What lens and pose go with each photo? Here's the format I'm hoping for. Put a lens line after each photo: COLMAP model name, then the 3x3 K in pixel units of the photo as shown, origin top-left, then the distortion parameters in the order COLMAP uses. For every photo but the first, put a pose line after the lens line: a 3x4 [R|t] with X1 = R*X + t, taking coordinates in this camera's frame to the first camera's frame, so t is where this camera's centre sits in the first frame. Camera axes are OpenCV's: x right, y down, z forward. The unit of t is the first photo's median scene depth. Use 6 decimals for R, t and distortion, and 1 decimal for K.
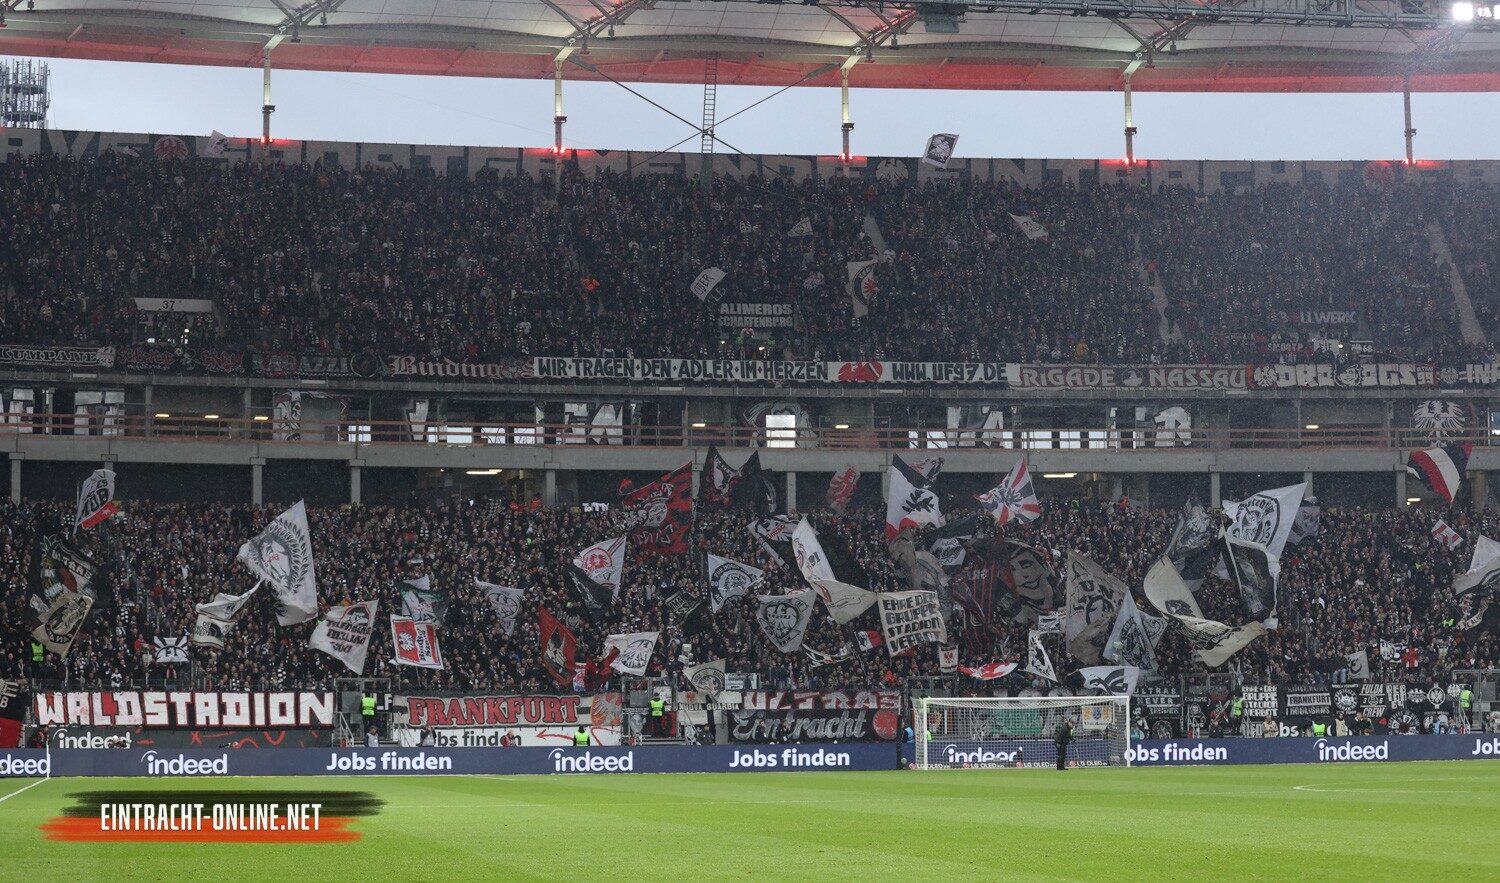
lens RADIAL K [[3026.0, 0, 756.0], [0, 3026.0, 516.5], [0, 0, 1]] dist [-0.275741, 0.000000]
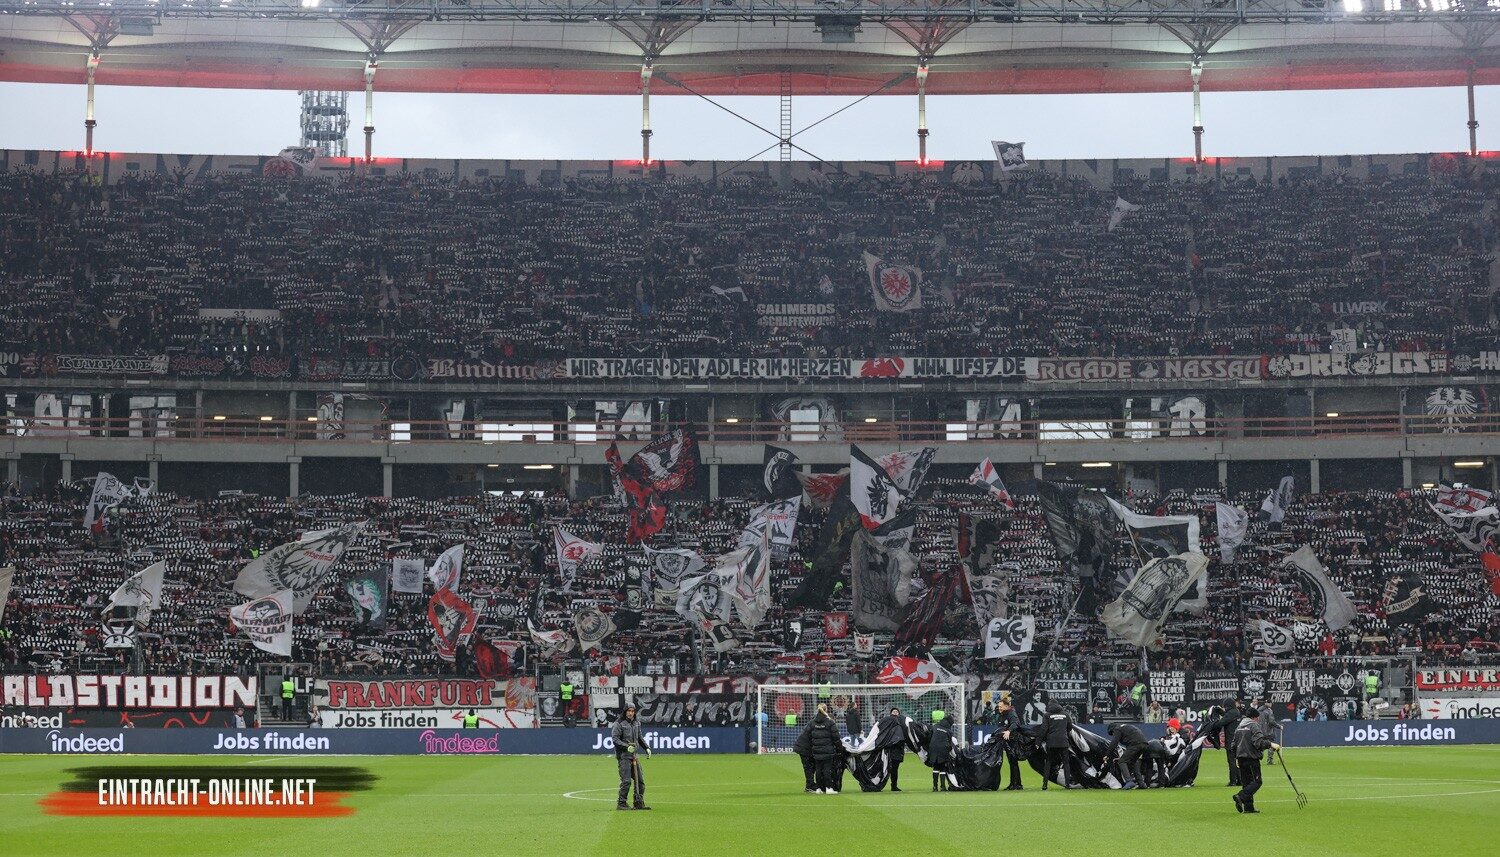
lens RADIAL K [[2844.0, 0, 689.1], [0, 2844.0, 498.2], [0, 0, 1]] dist [-0.277740, 0.000000]
pose [[0.986550, -0.008122, -0.163260, 0.131501], [0.007654, 0.999965, -0.003491, -0.000034], [0.163282, 0.002195, 0.986577, 0.026853]]
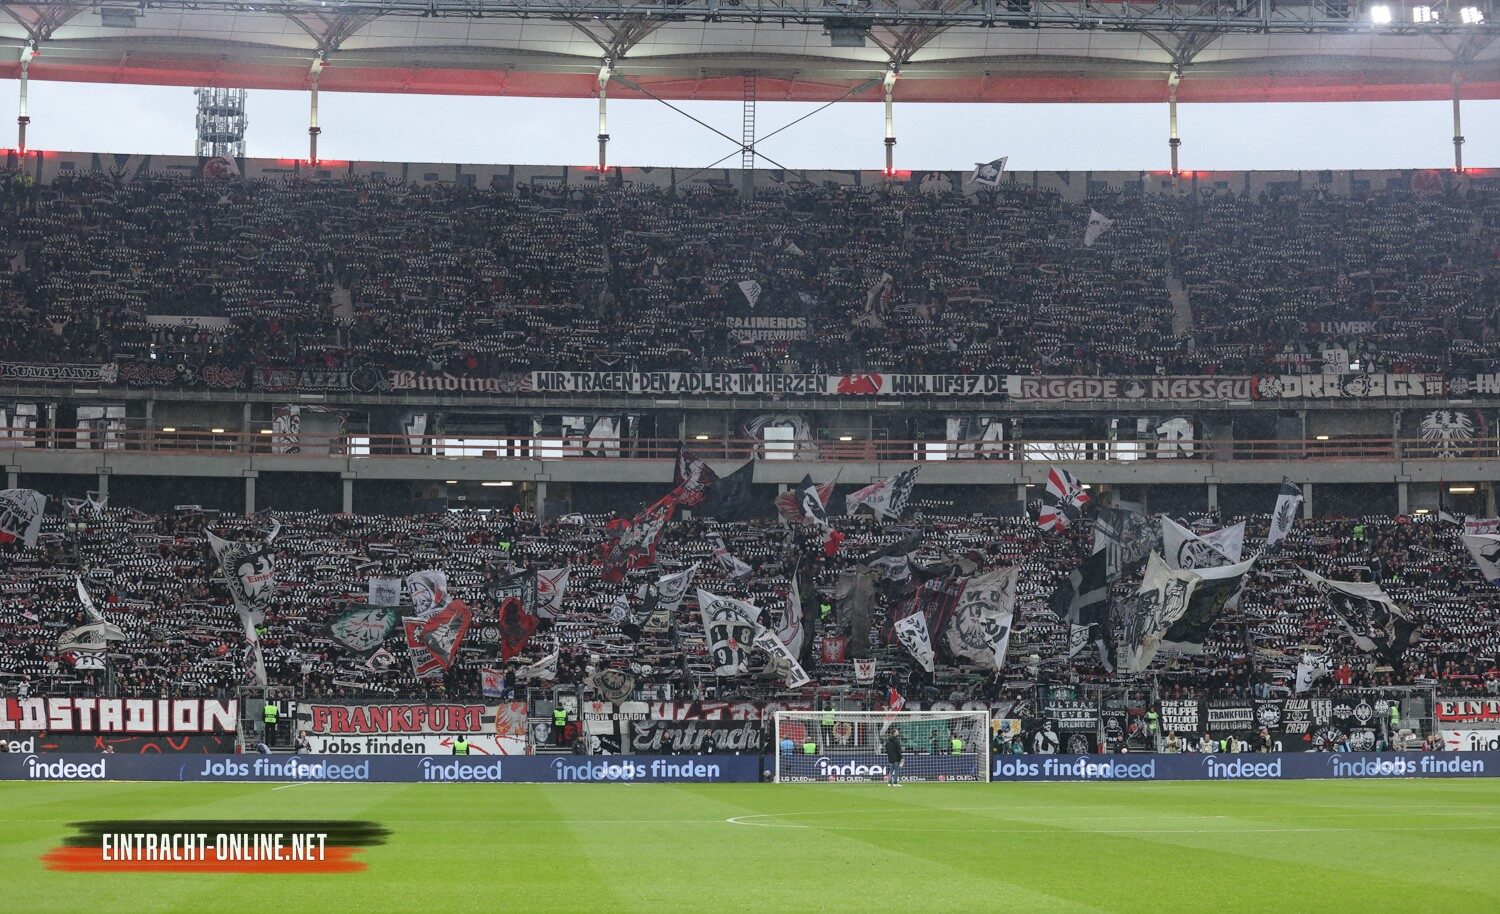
lens RADIAL K [[2957.5, 0, 700.8], [0, 2957.5, 534.0], [0, 0, 1]] dist [-0.266005, 0.000000]
pose [[0.993148, 0.000936, -0.116861, 0.099382], [-0.000769, 0.999999, 0.001476, 0.000461], [0.116862, -0.001376, 0.993147, 0.020938]]
